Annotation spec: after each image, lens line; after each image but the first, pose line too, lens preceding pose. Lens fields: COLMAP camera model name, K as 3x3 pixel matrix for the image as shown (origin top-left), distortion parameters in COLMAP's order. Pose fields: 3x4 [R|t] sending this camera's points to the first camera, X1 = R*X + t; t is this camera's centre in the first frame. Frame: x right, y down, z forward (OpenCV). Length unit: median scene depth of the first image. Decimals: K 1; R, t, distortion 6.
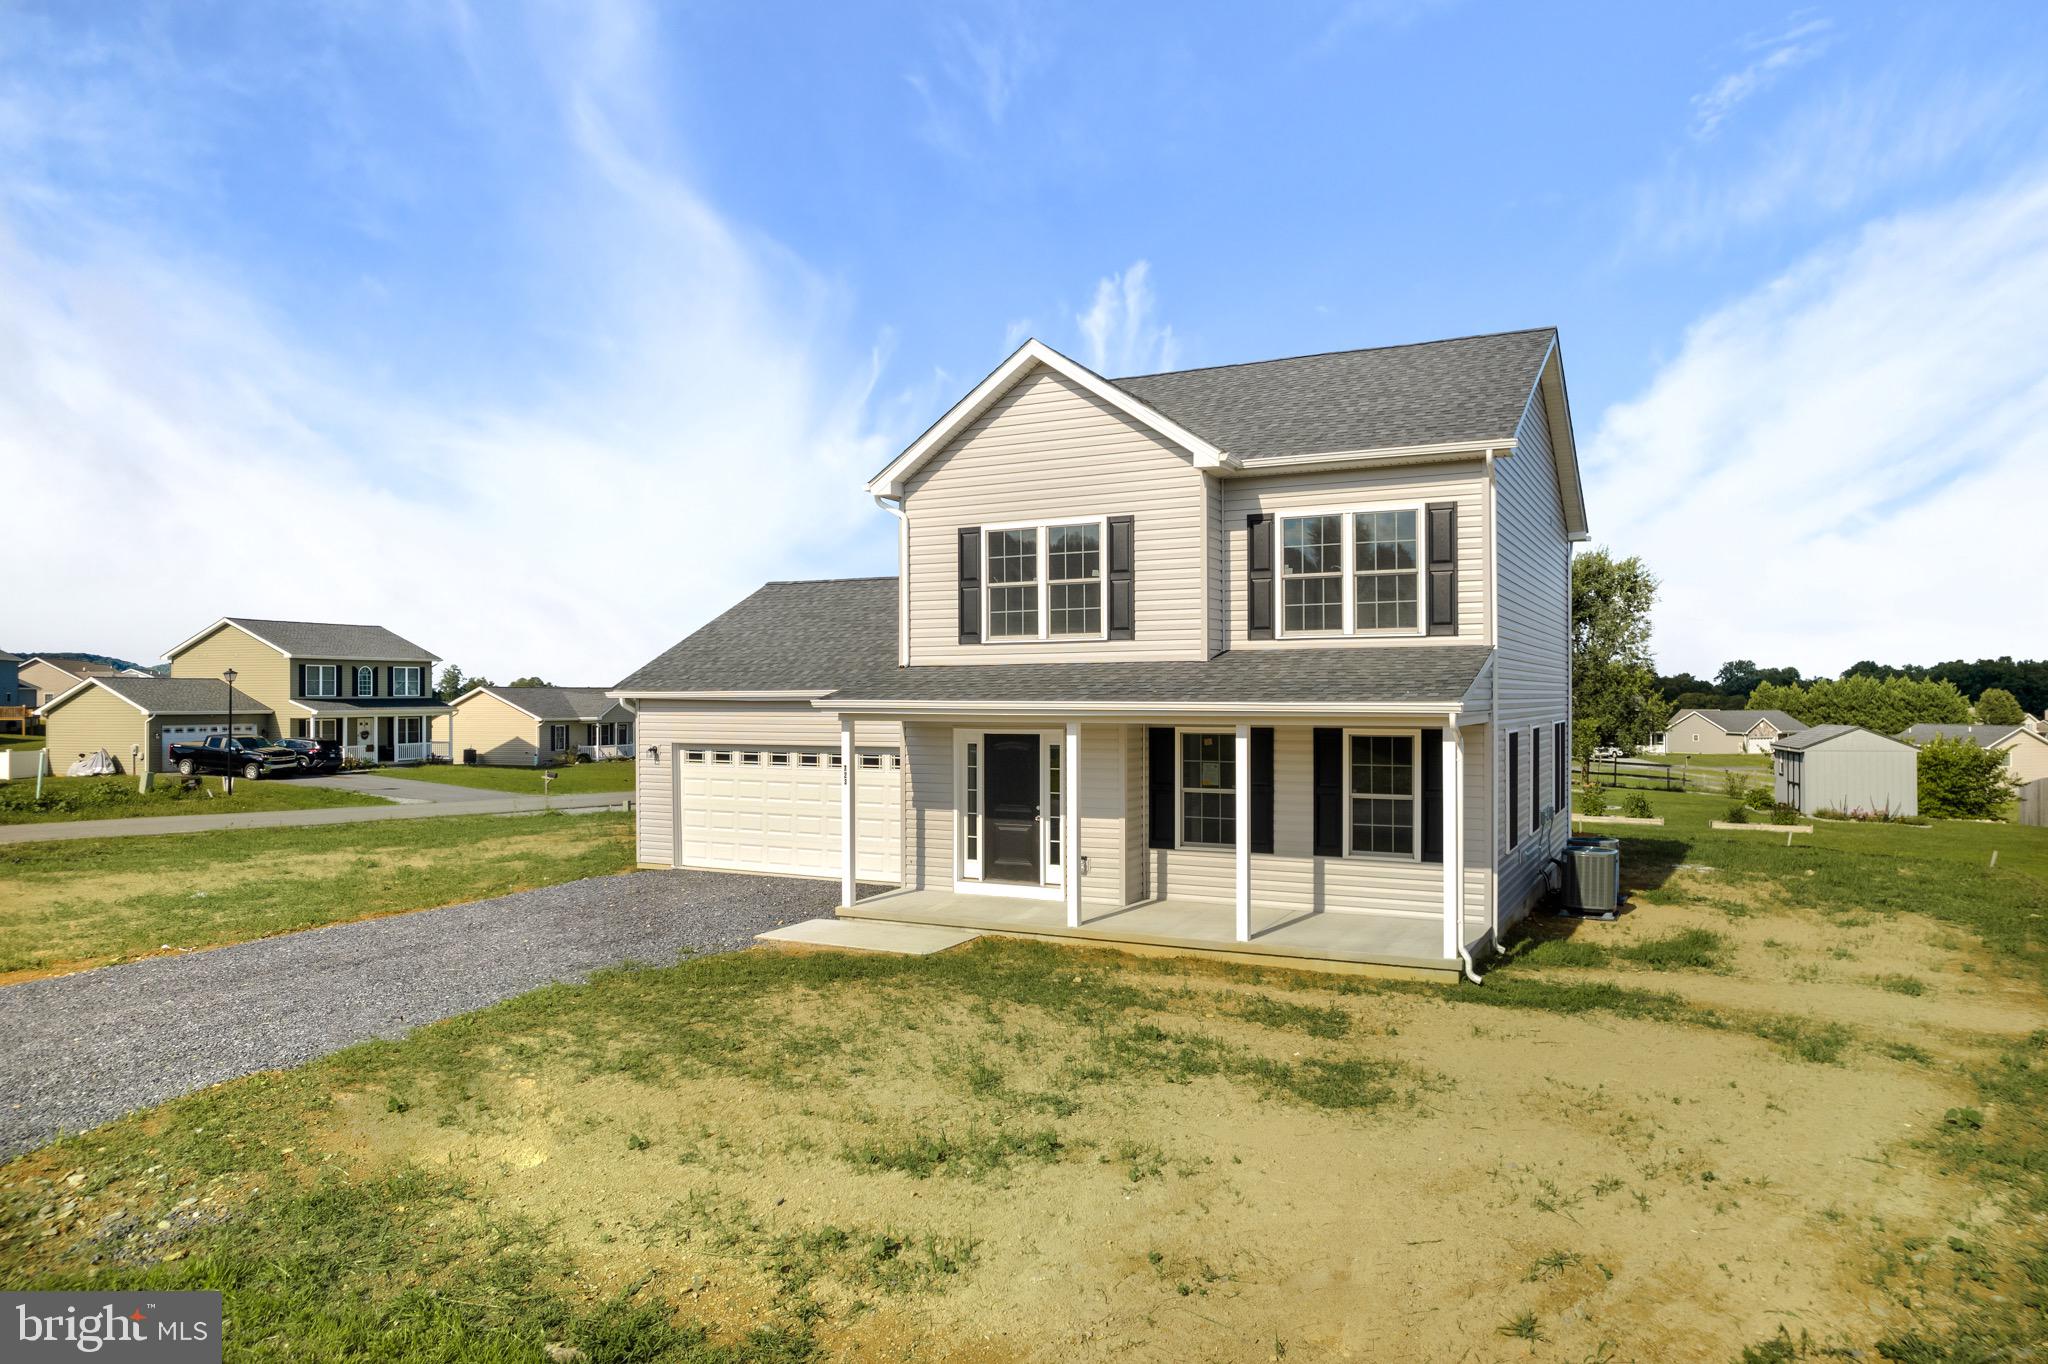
lens RADIAL K [[1328.3, 0, 1031.5], [0, 1328.3, 686.1], [0, 0, 1]] dist [-0.072448, 0.061025]
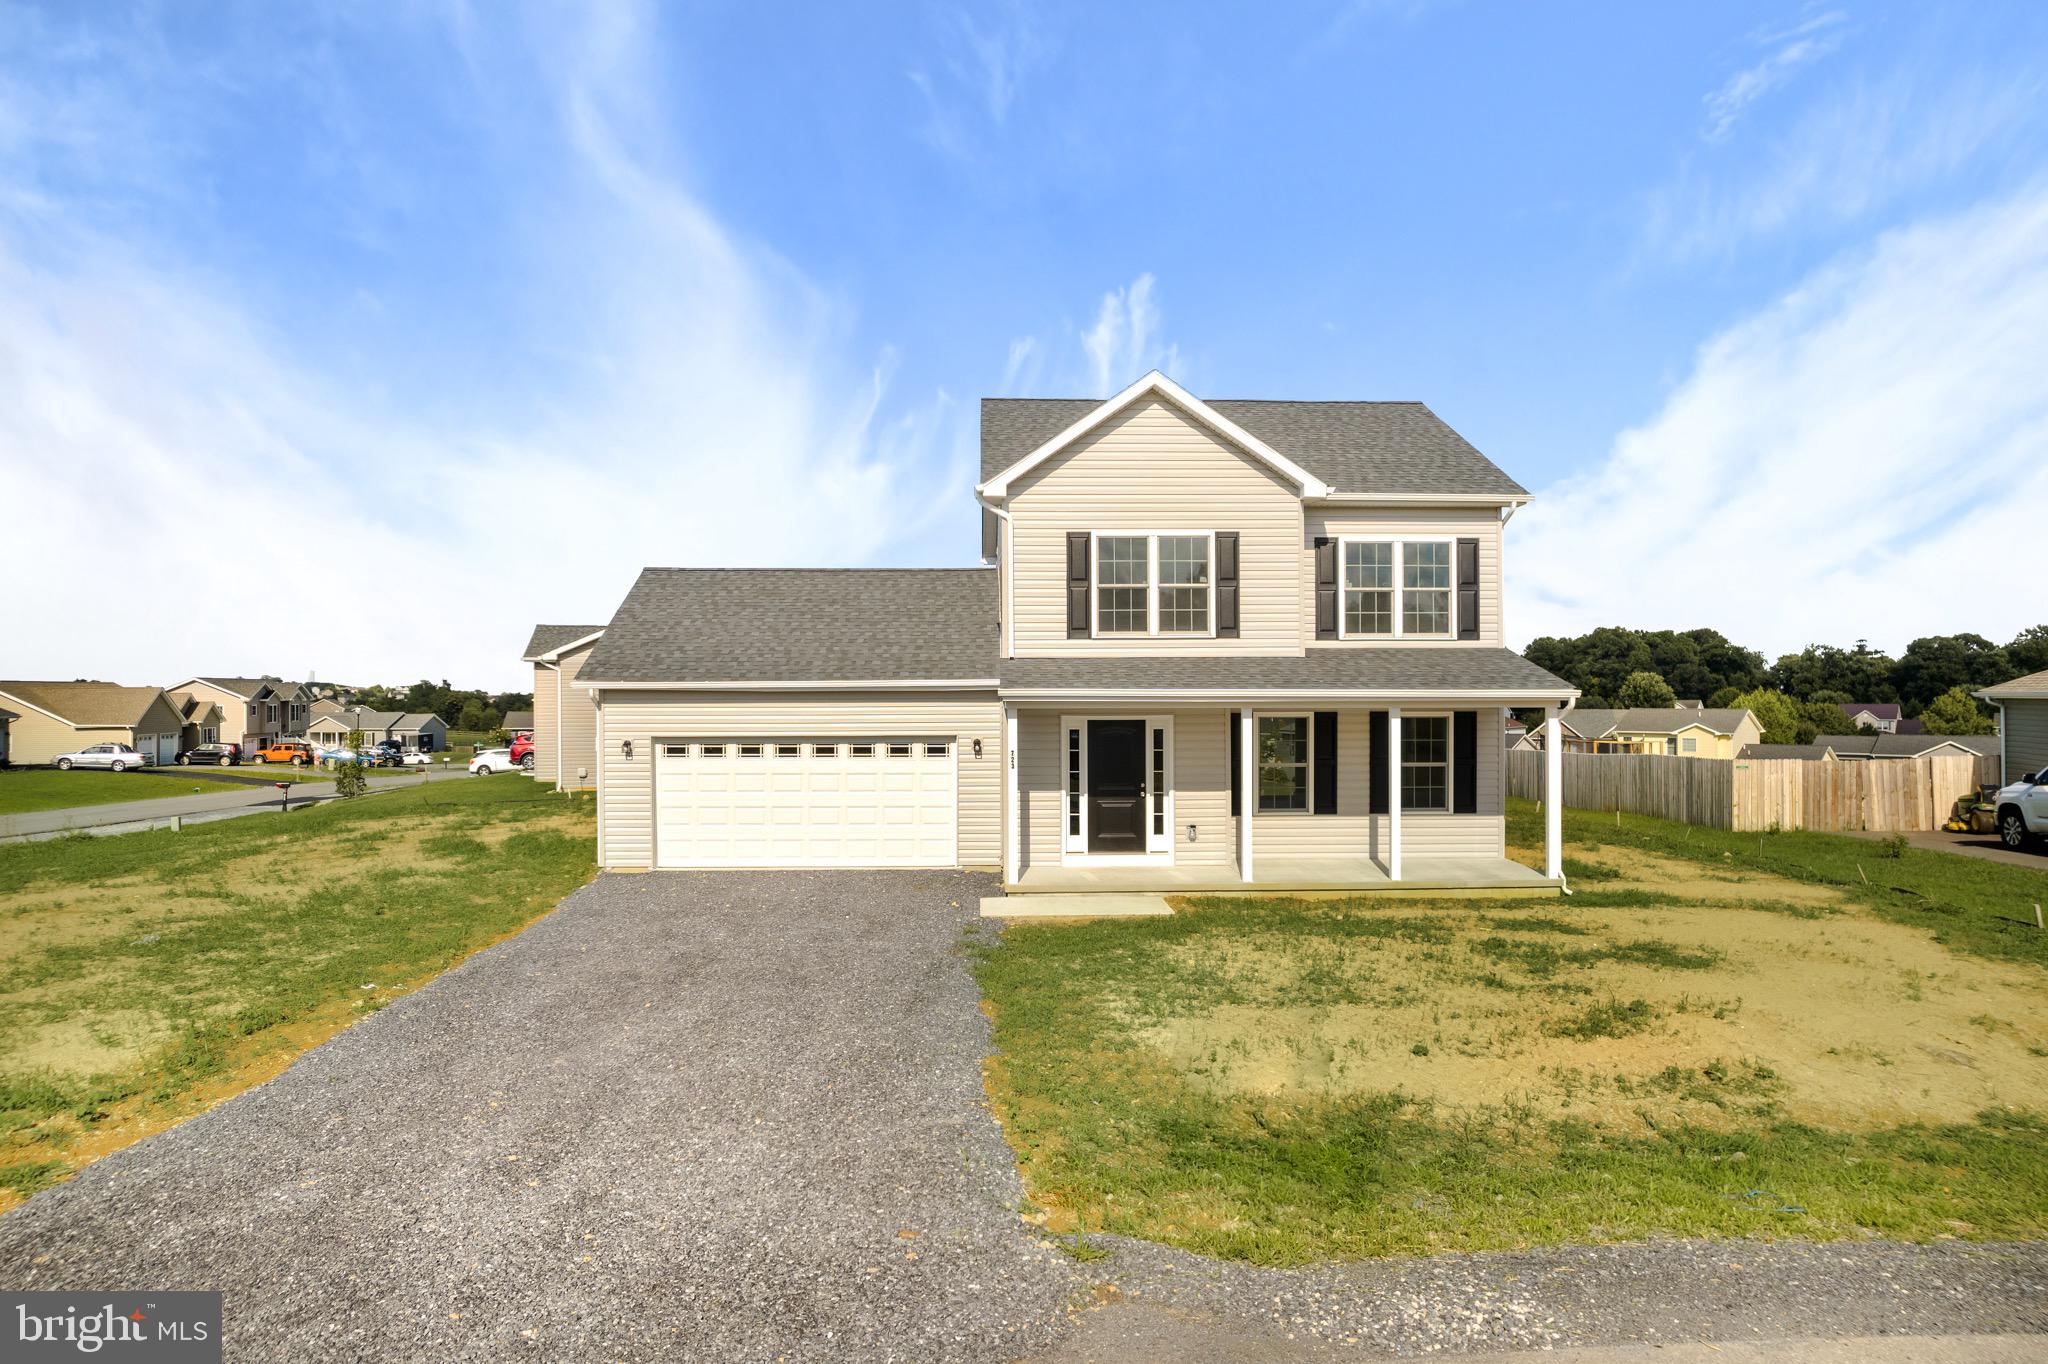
lens RADIAL K [[1328.3, 0, 1031.5], [0, 1328.3, 686.1], [0, 0, 1]] dist [-0.072448, 0.061025]
pose [[0.870298, 0.002376, 0.492520, -0.640997], [-0.002734, 0.999996, 0.000007, 0.007998], [-0.492518, -0.001353, 0.870301, 0.067141]]
